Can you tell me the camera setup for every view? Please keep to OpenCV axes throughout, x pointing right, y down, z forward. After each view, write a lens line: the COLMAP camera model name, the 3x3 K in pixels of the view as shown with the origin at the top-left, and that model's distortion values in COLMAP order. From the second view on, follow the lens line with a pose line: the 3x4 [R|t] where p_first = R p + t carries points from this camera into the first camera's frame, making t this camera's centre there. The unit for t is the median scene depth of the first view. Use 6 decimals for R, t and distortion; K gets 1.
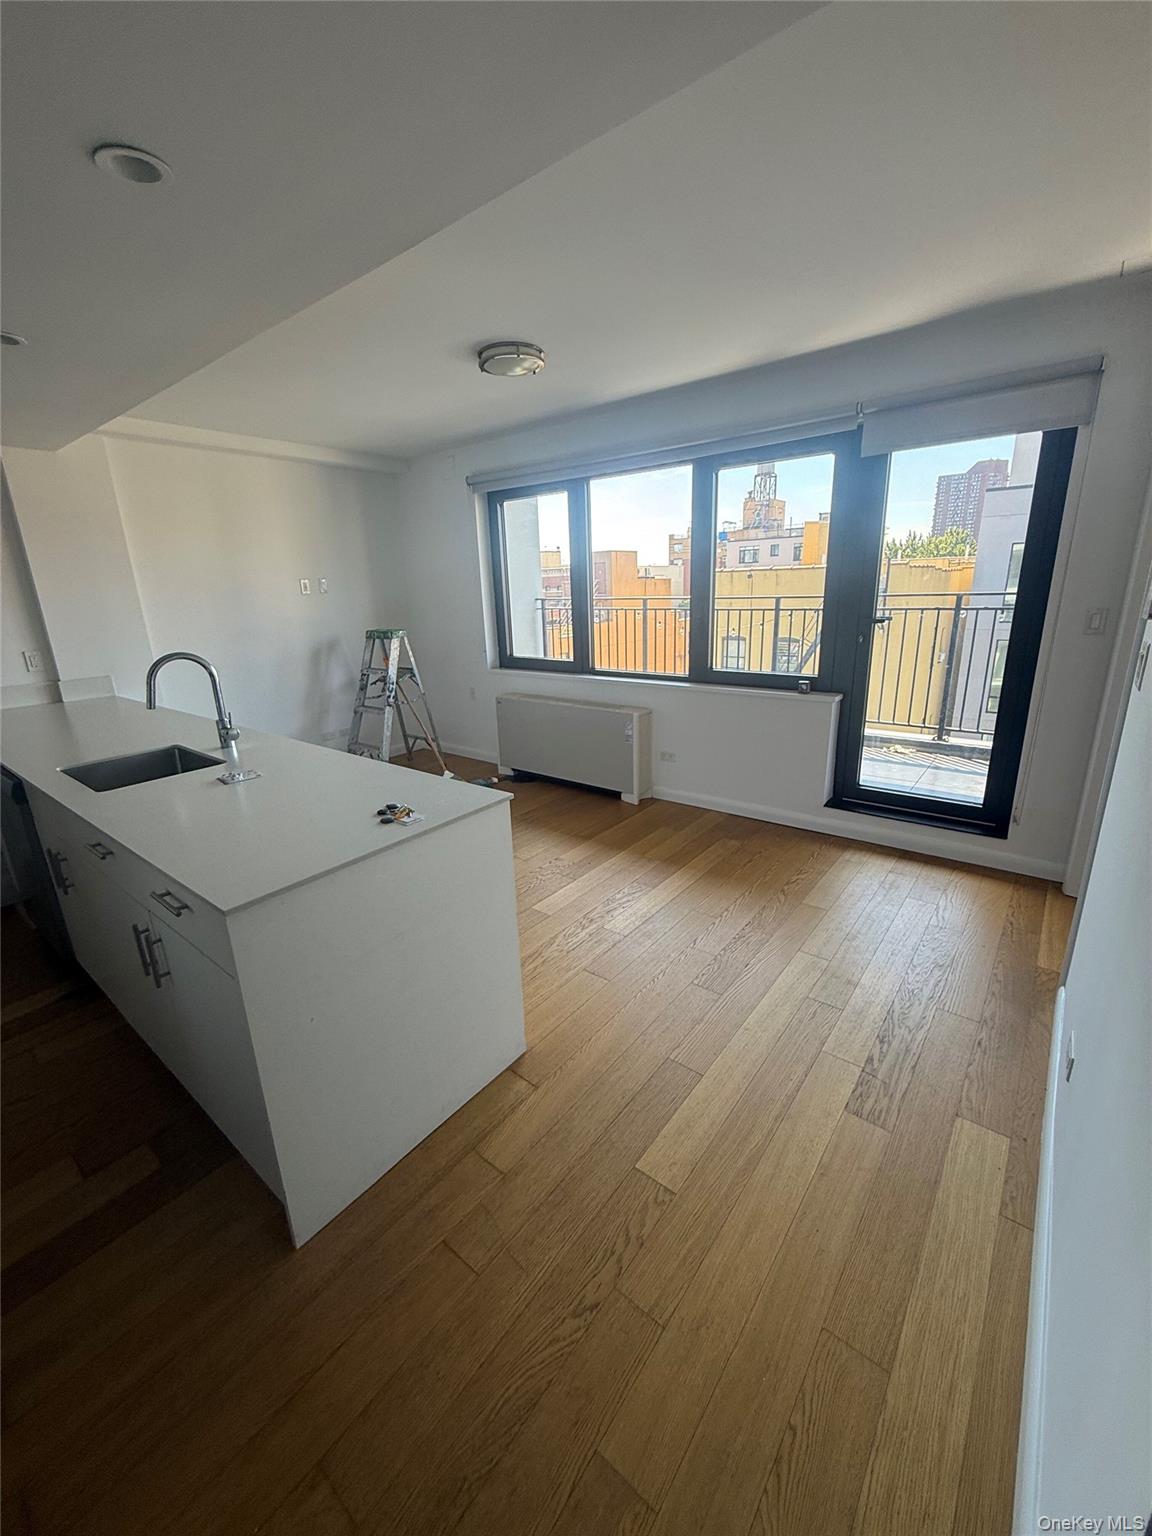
lens RADIAL K [[612.9, 0, 576.7], [0, 612.9, 762.7], [0, 0, 1]] dist [-0.000126, 0.000052]
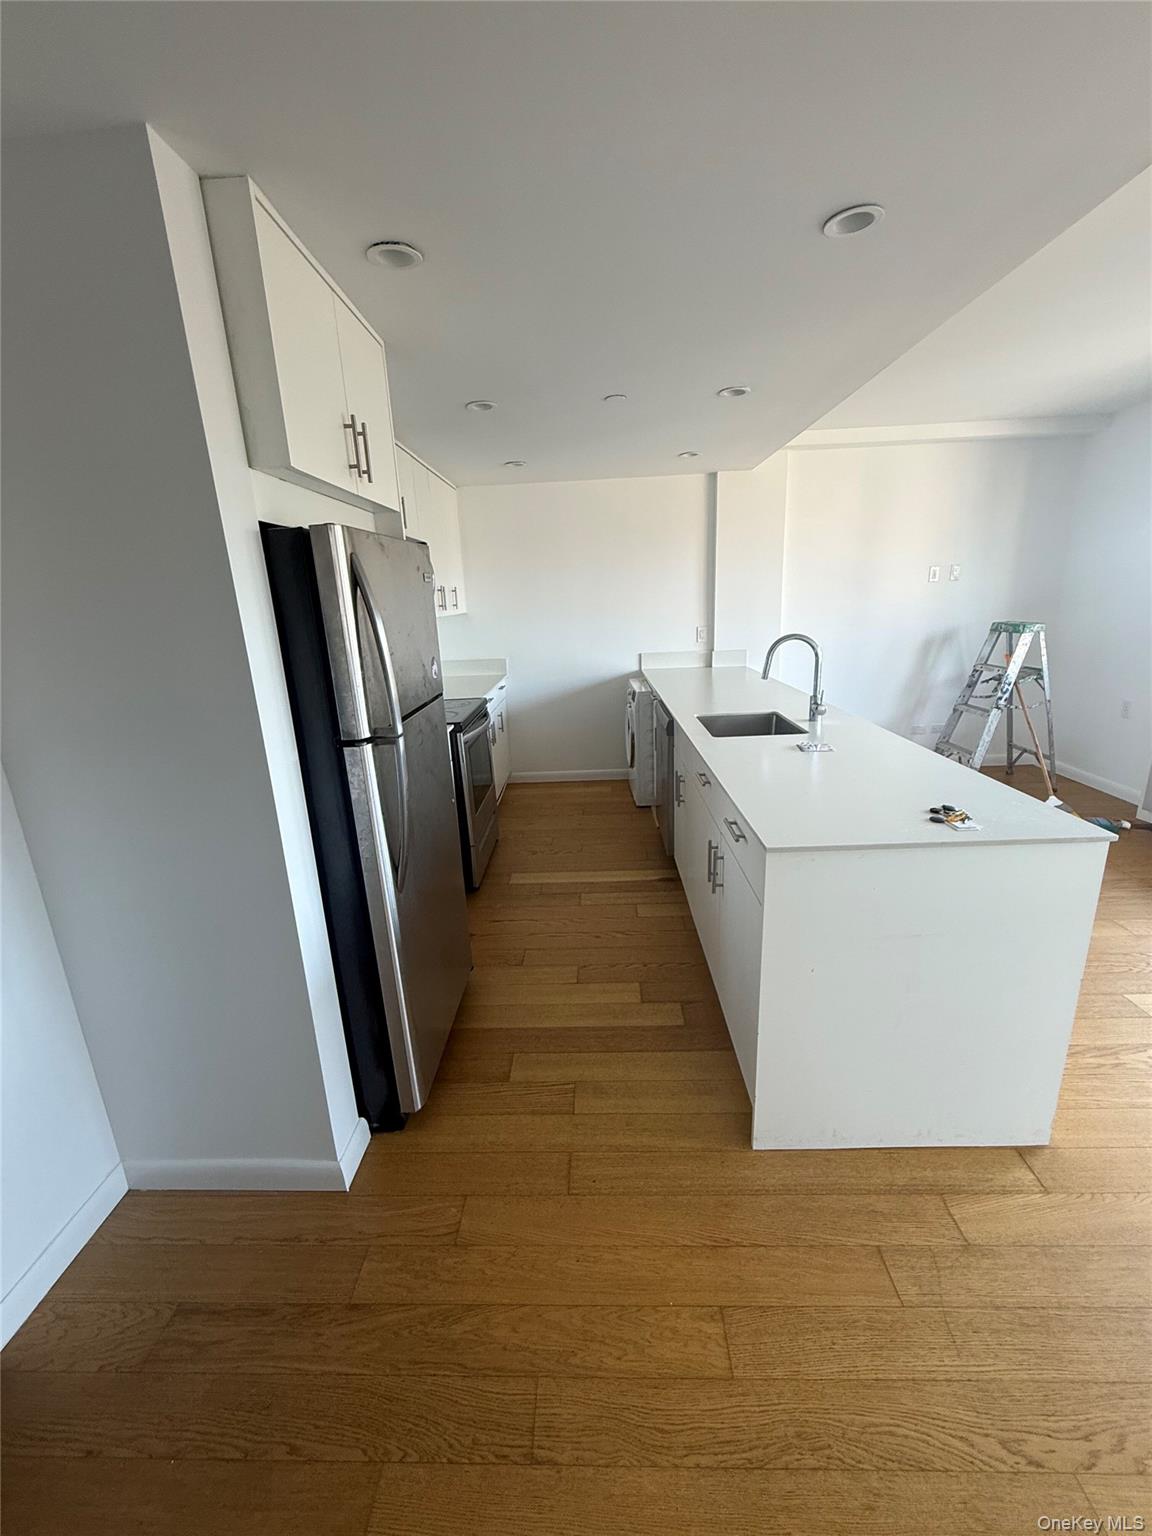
lens RADIAL K [[612.9, 0, 576.7], [0, 612.9, 762.7], [0, 0, 1]] dist [-0.000126, 0.000052]
pose [[0.602853, 0.218685, -0.767297, 0.025961], [-0.203941, 0.971992, 0.116791, 0.004027], [0.771347, 0.086076, 0.630567, -0.019443]]
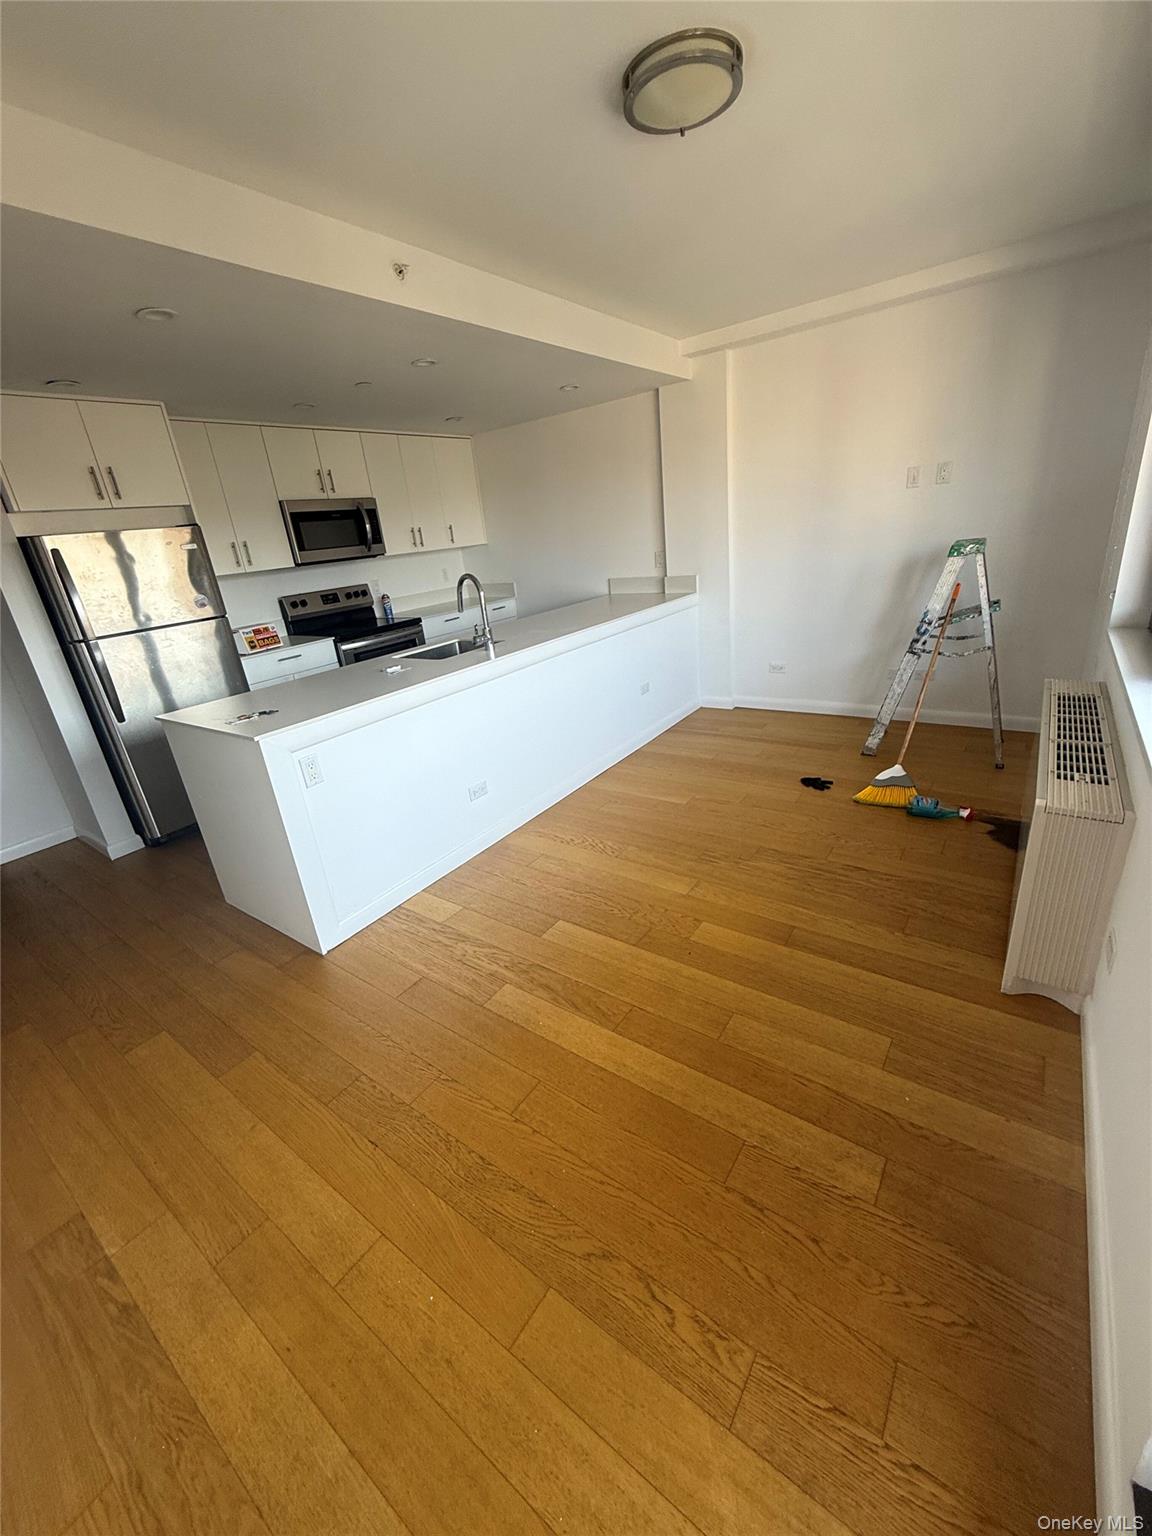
lens RADIAL K [[612.9, 0, 576.7], [0, 612.9, 762.7], [0, 0, 1]] dist [-0.000126, 0.000052]
pose [[0.050300, 0.384183, -0.921886, 0.430107], [-0.186046, 0.910502, 0.369288, -0.189489], [0.981253, 0.152938, 0.117274, 0.625965]]
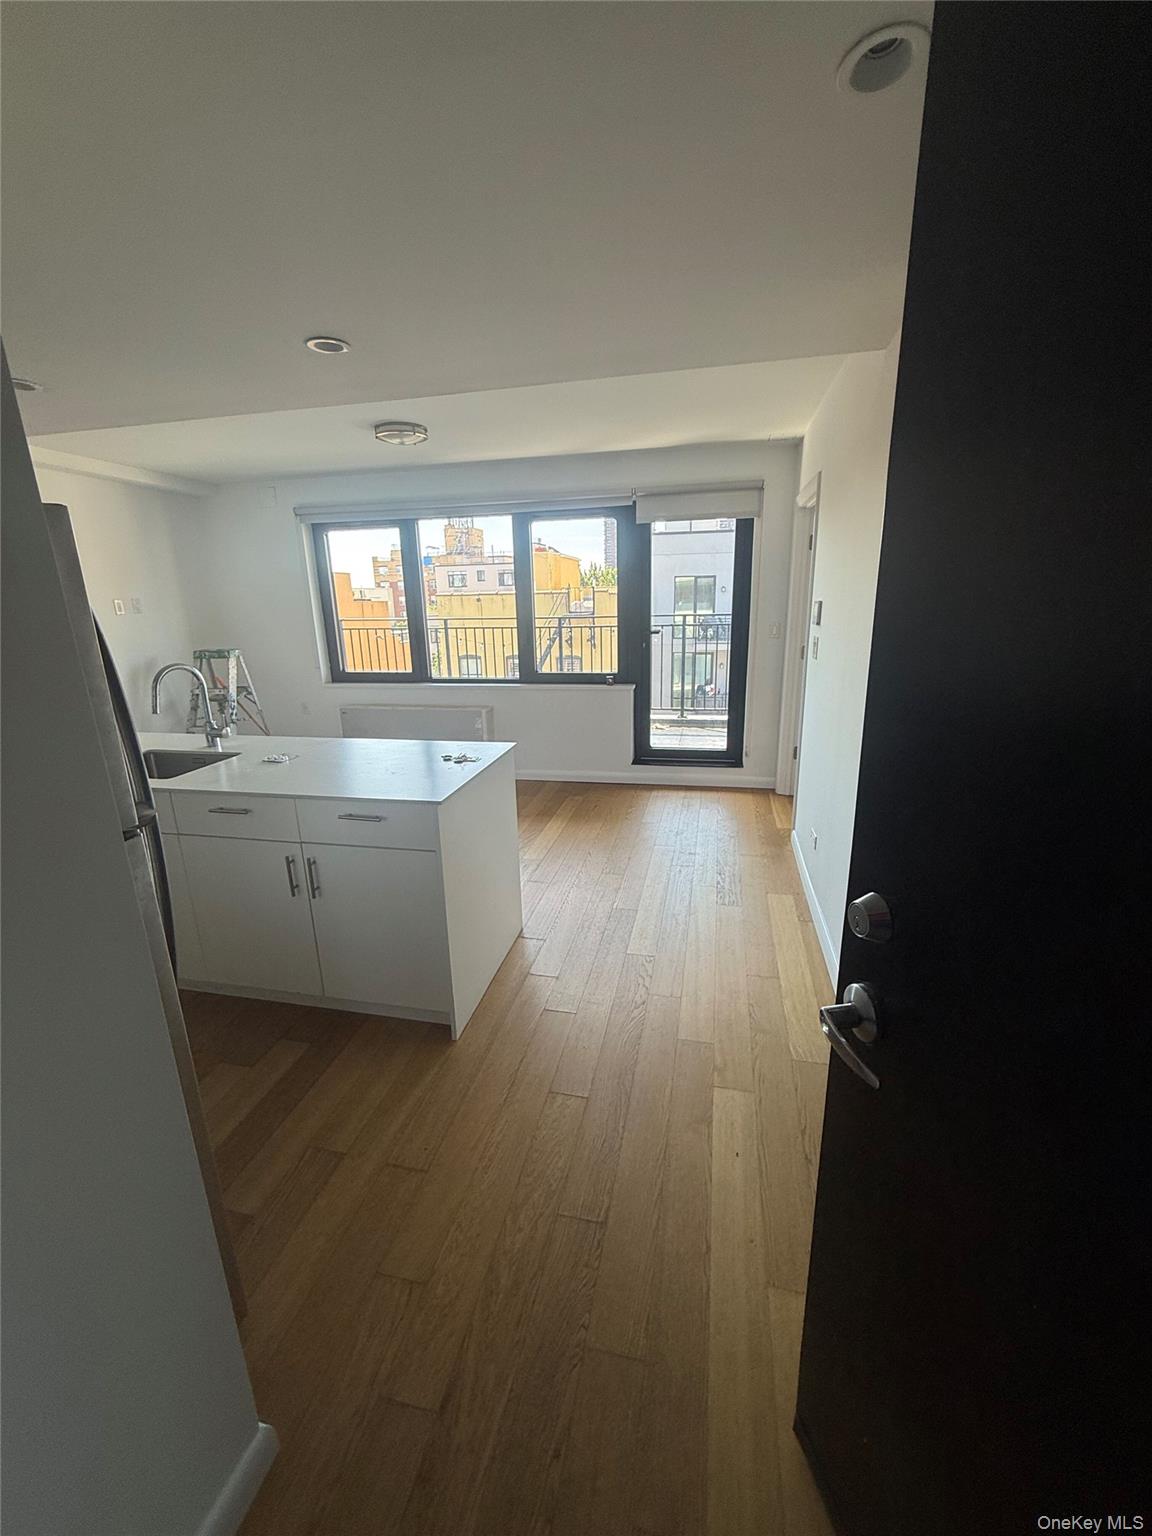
lens RADIAL K [[612.9, 0, 576.7], [0, 612.9, 762.7], [0, 0, 1]] dist [-0.000126, 0.000052]
pose [[0.897962, -0.102347, 0.428007, -0.266227], [0.117177, 0.993076, -0.008368, 0.055213], [-0.424187, 0.057667, 0.903737, -0.185133]]
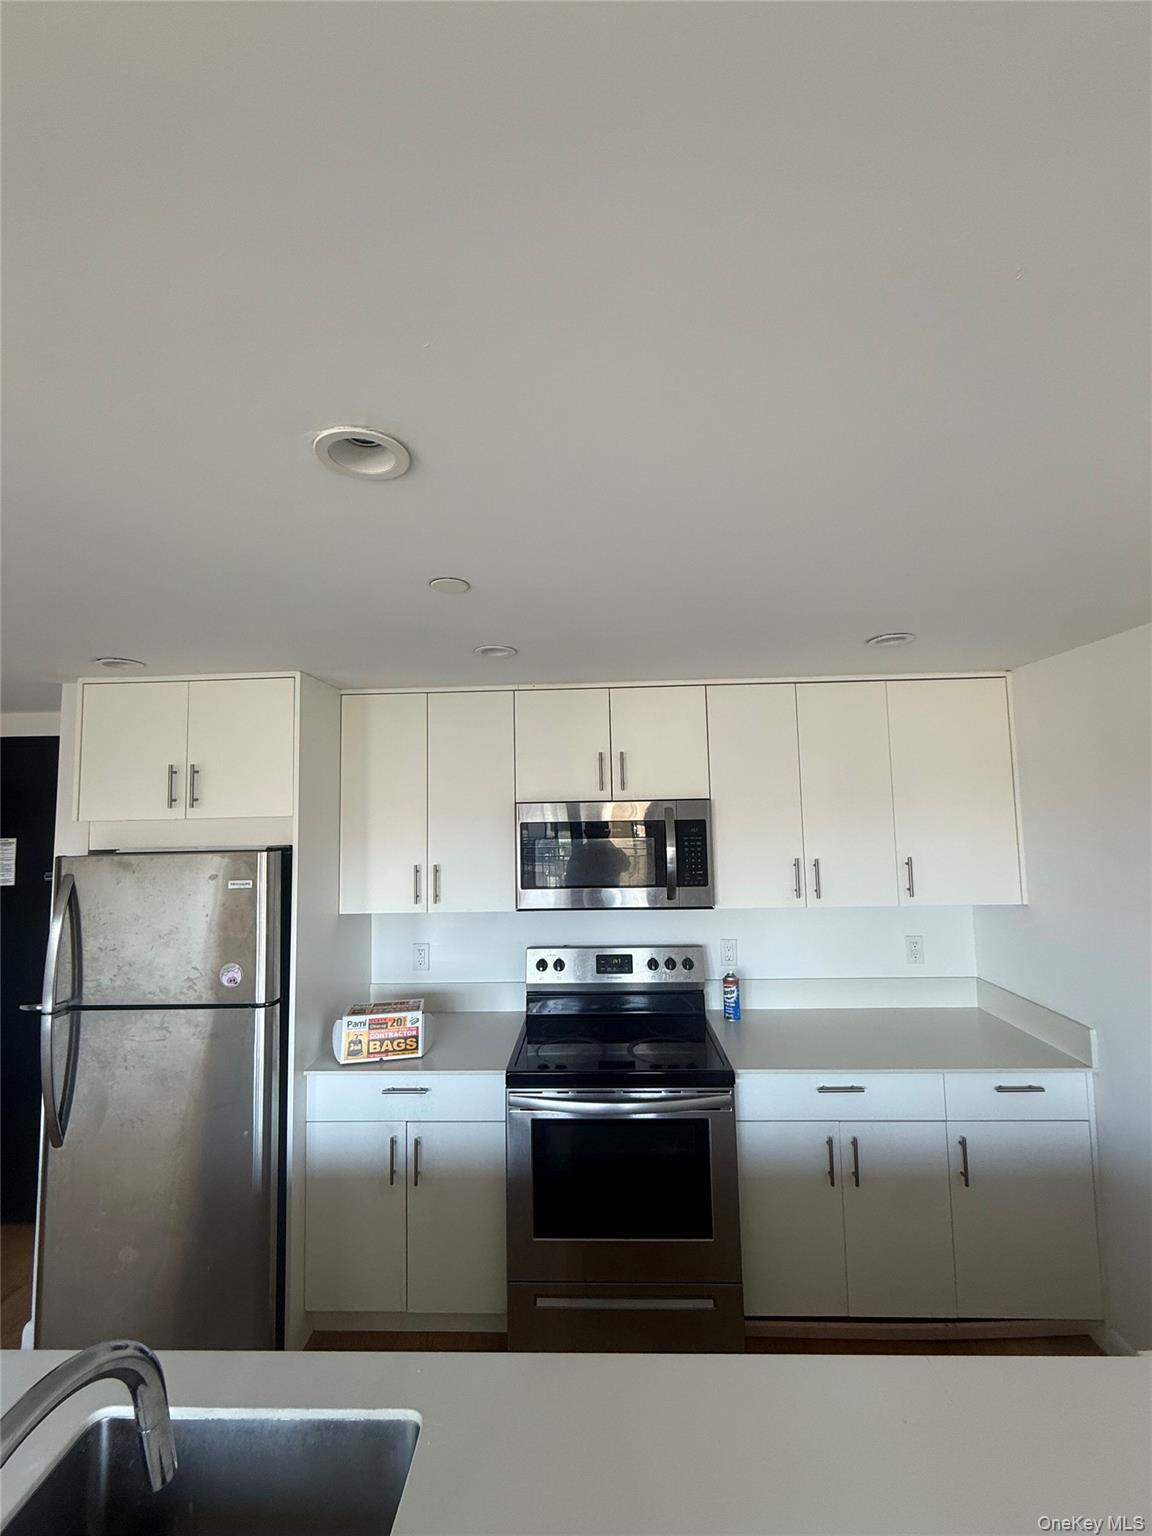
lens RADIAL K [[612.9, 0, 576.7], [0, 612.9, 762.7], [0, 0, 1]] dist [-0.000126, 0.000052]
pose [[-0.802872, 0.004718, -0.596133, -0.375597], [-0.125036, 0.976394, 0.176125, -0.265938], [0.582891, 0.215944, -0.783330, 0.685290]]
